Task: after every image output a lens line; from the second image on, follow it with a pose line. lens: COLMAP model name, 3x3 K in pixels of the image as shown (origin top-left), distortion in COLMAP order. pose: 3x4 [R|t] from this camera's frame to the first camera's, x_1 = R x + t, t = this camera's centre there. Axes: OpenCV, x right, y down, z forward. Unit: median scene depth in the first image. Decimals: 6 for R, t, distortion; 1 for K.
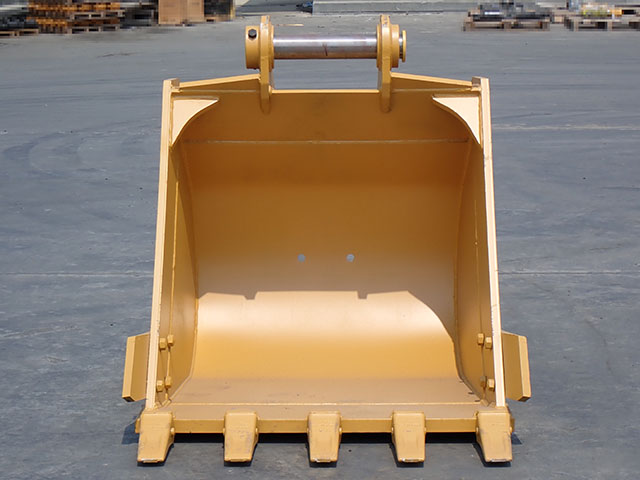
lens RADIAL K [[1845.9, 0, 319.6], [0, 1845.9, 239.1], [0, 0, 1]] dist [-0.110351, 0.000000]
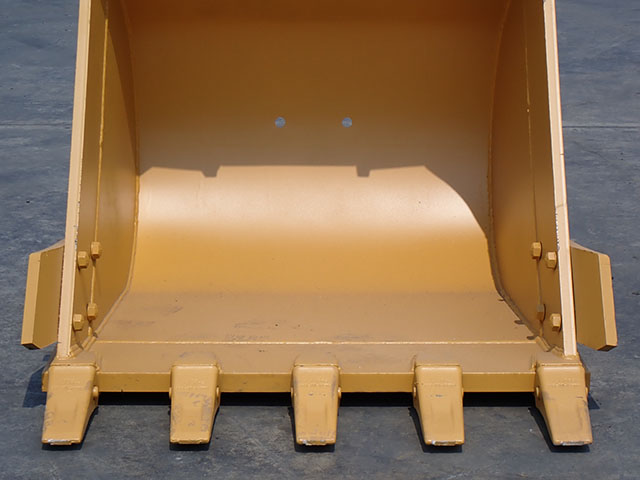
lens RADIAL K [[1845.9, 0, 320.9], [0, 1845.9, 241.4], [0, 0, 1]] dist [-0.110351, 0.000000]
pose [[0.999813, 0.004145, 0.018883, -0.008470], [-0.006184, 0.993995, 0.109254, -0.025952], [-0.018317, -0.109351, 0.993834, 0.307514]]
